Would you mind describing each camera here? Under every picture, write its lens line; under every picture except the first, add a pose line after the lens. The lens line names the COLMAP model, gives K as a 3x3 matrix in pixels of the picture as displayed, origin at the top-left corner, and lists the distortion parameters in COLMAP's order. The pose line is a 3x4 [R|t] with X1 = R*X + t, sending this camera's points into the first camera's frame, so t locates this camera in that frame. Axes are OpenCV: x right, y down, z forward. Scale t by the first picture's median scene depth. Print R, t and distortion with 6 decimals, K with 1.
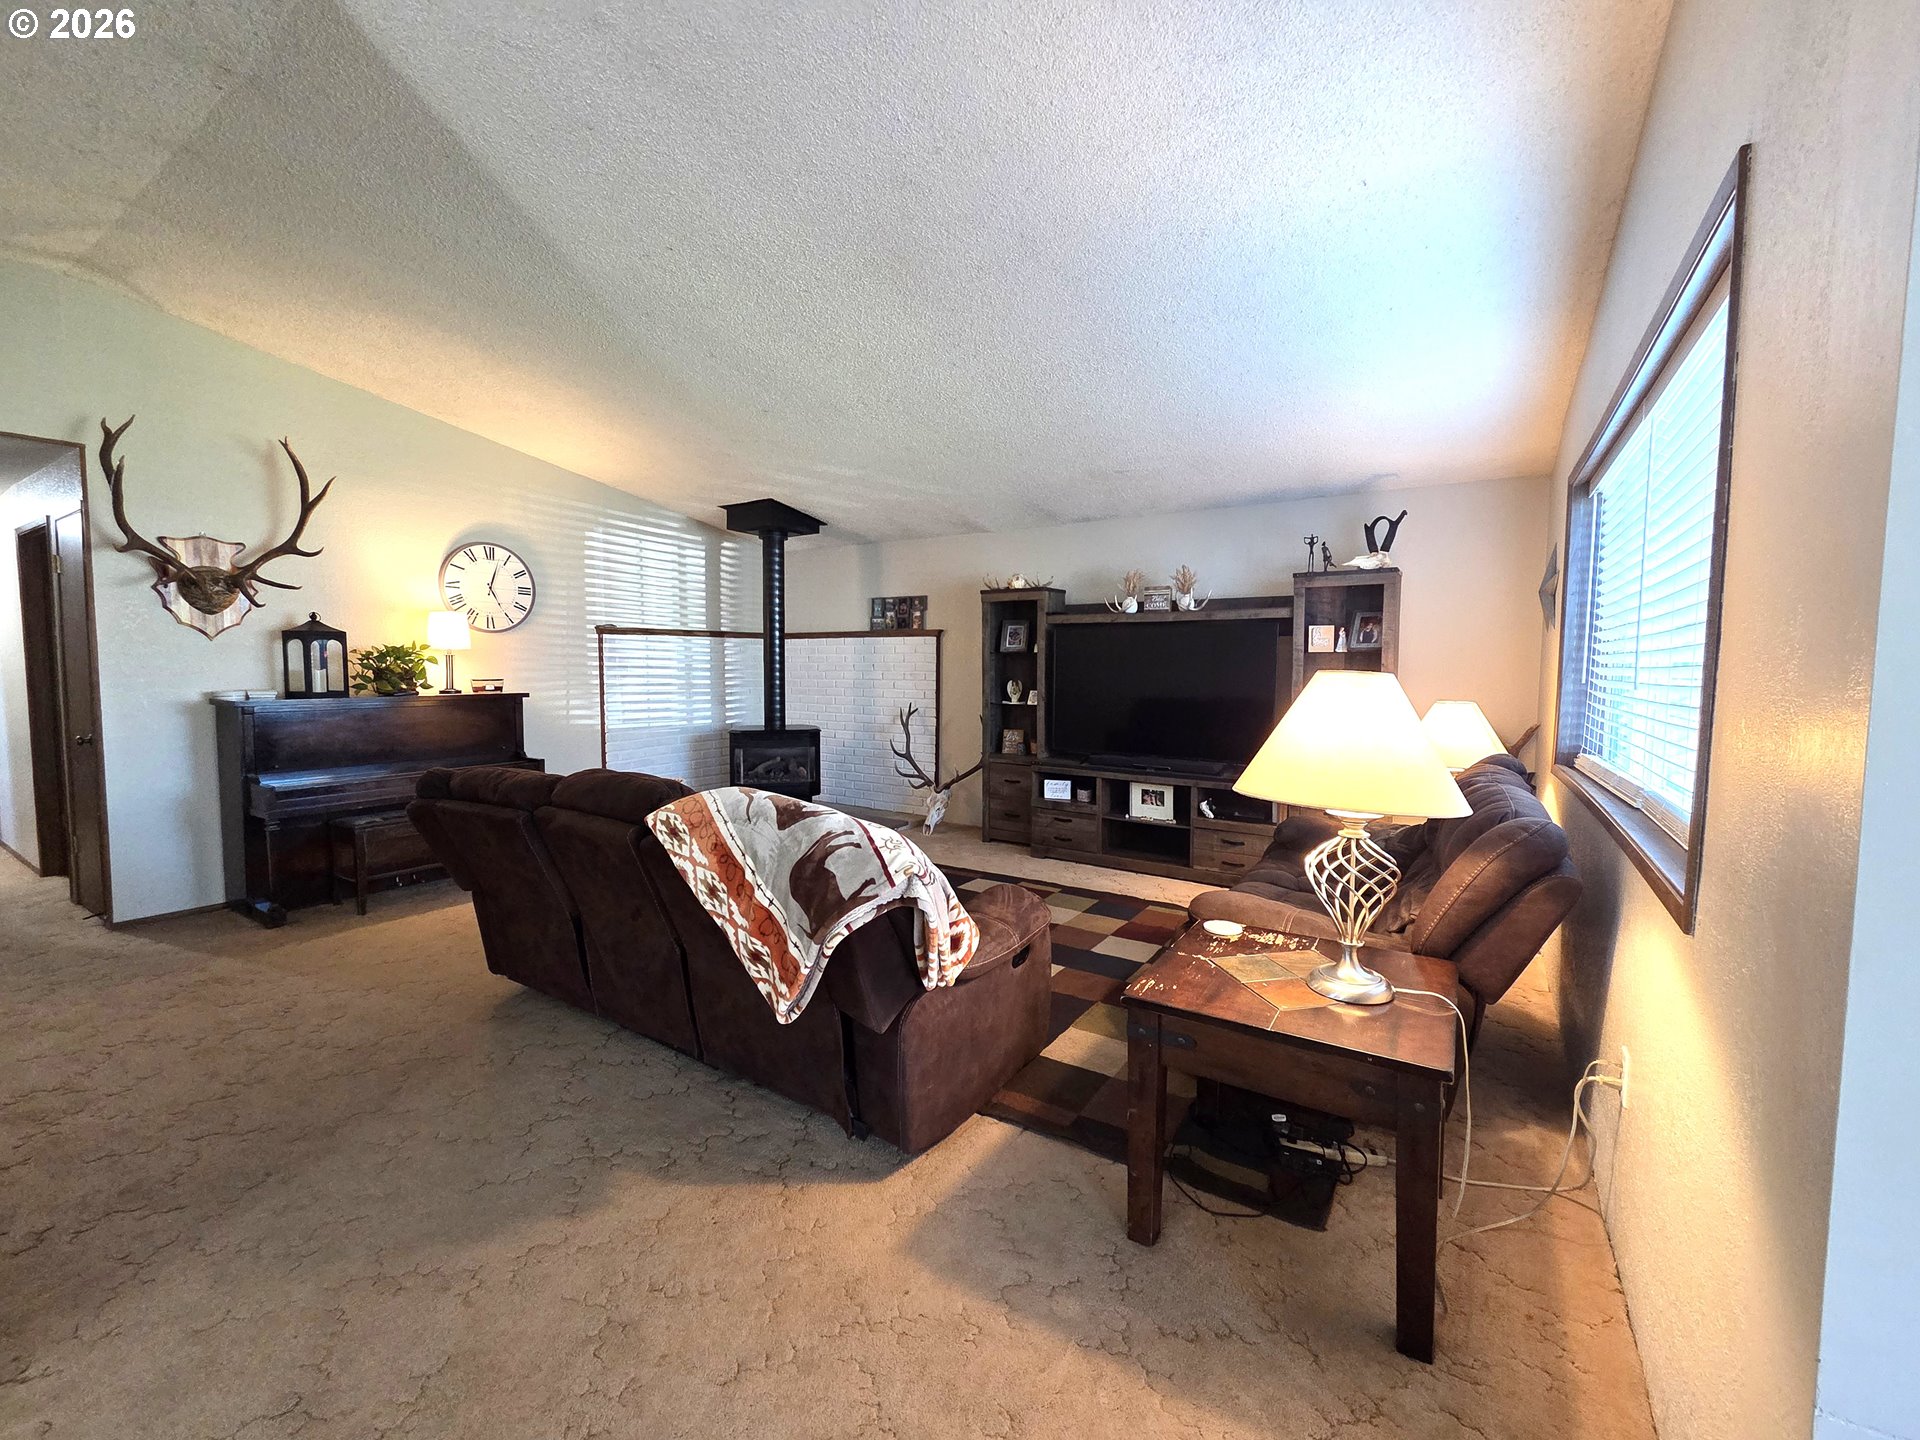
lens RADIAL K [[781.8, 0, 956.6], [0, 781.8, 714.5], [0, 0, 1]] dist [0.013824, -0.000009]
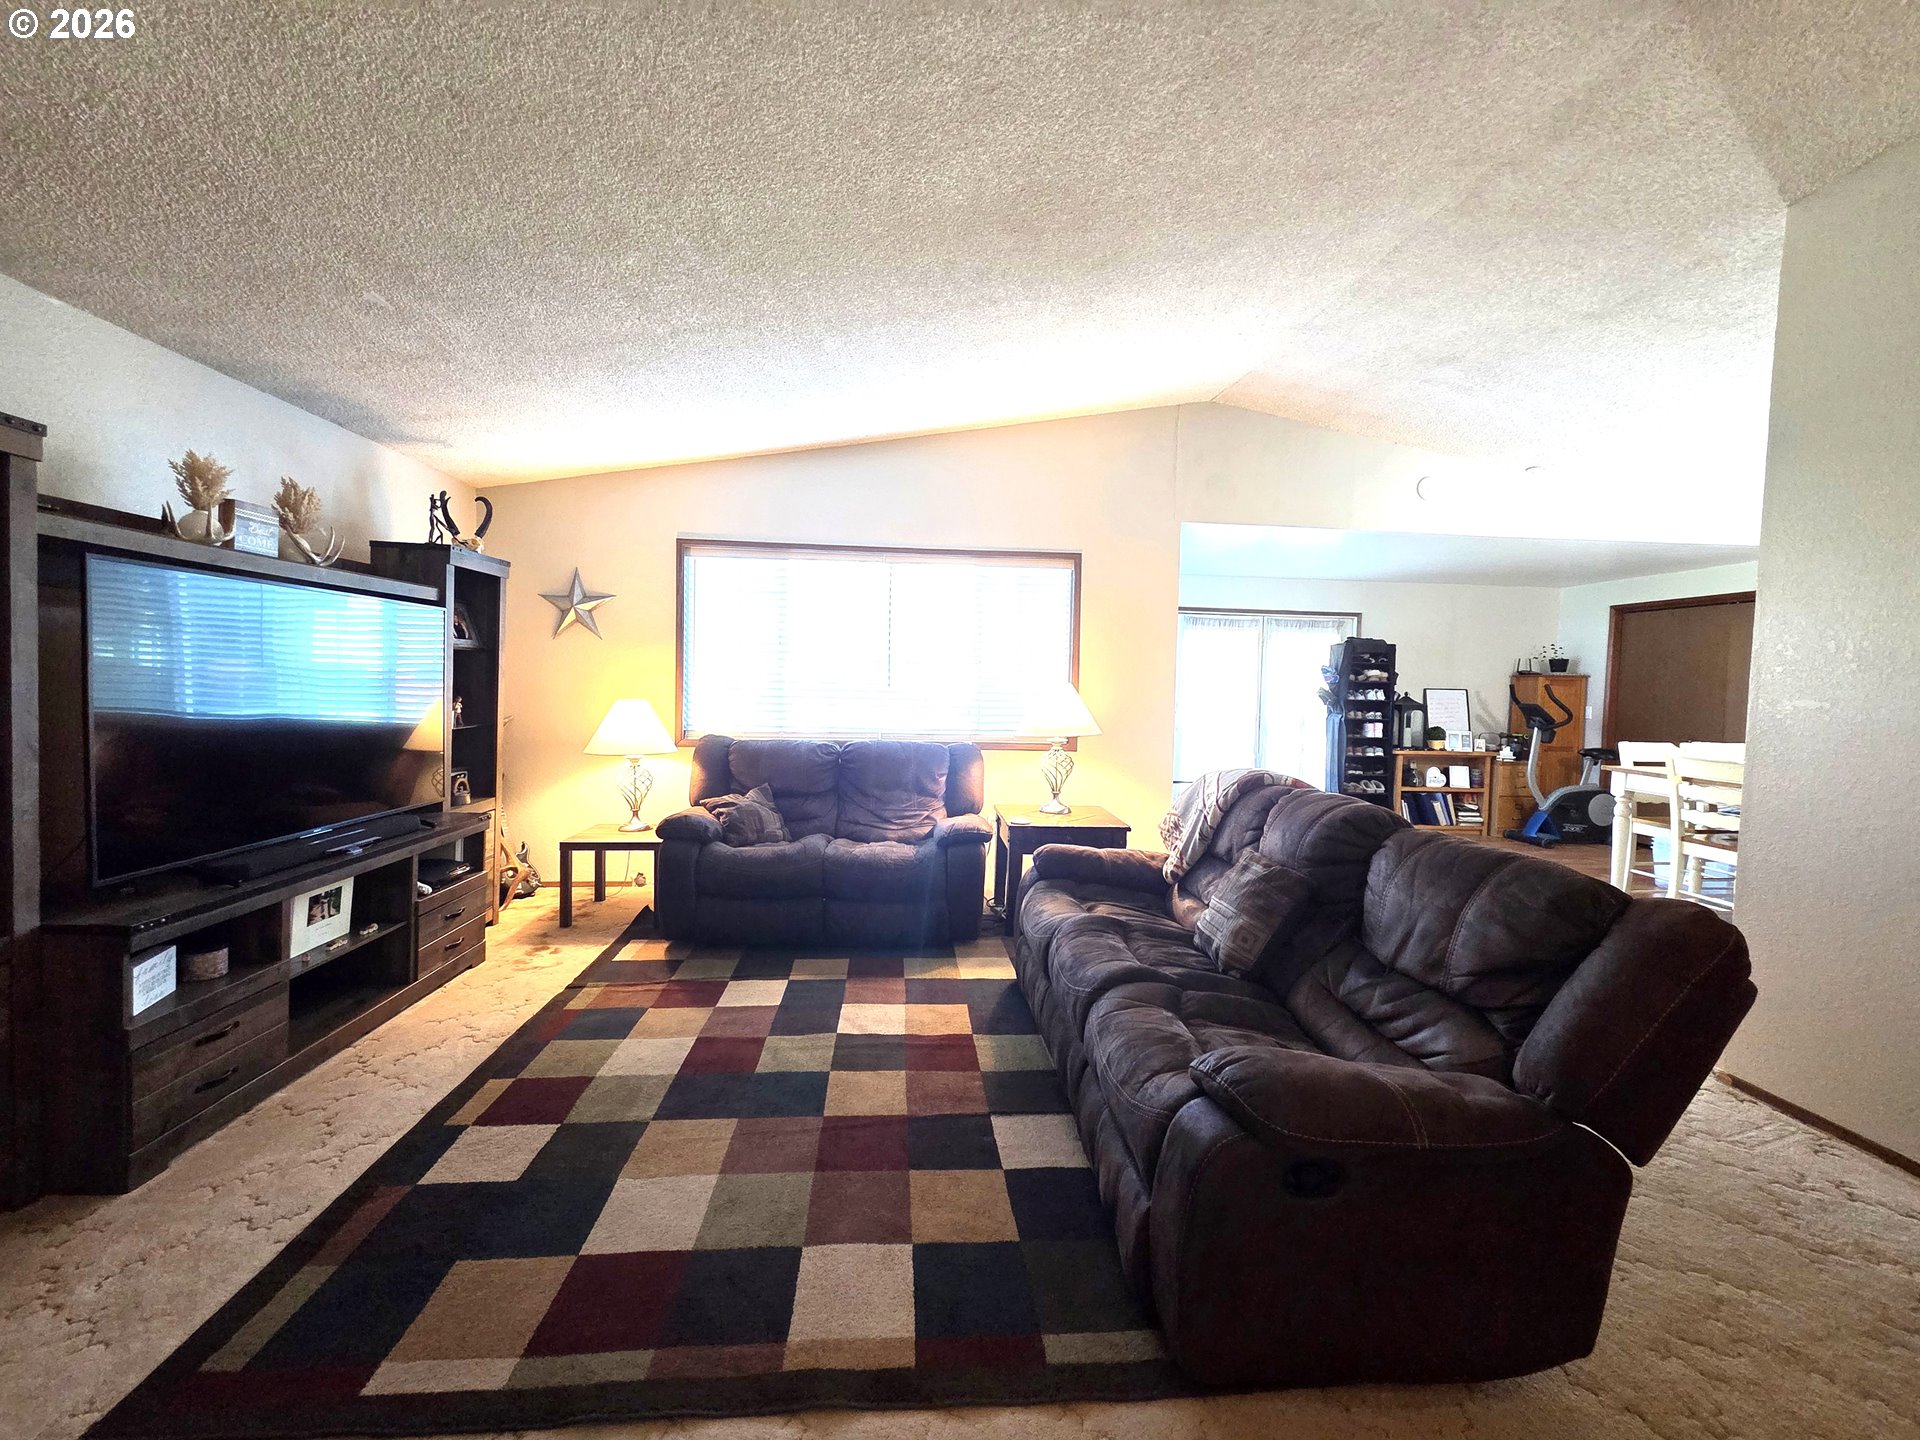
lens RADIAL K [[799.0, 0, 960.0], [0, 799.0, 720.0], [0, 0, 1]] dist [0.001166, 0.000011]
pose [[-0.615942, -0.051647, 0.786097, -0.449233], [0.039138, 0.994610, 0.096012, -0.057688], [-0.786819, 0.089904, -0.610601, 0.985966]]
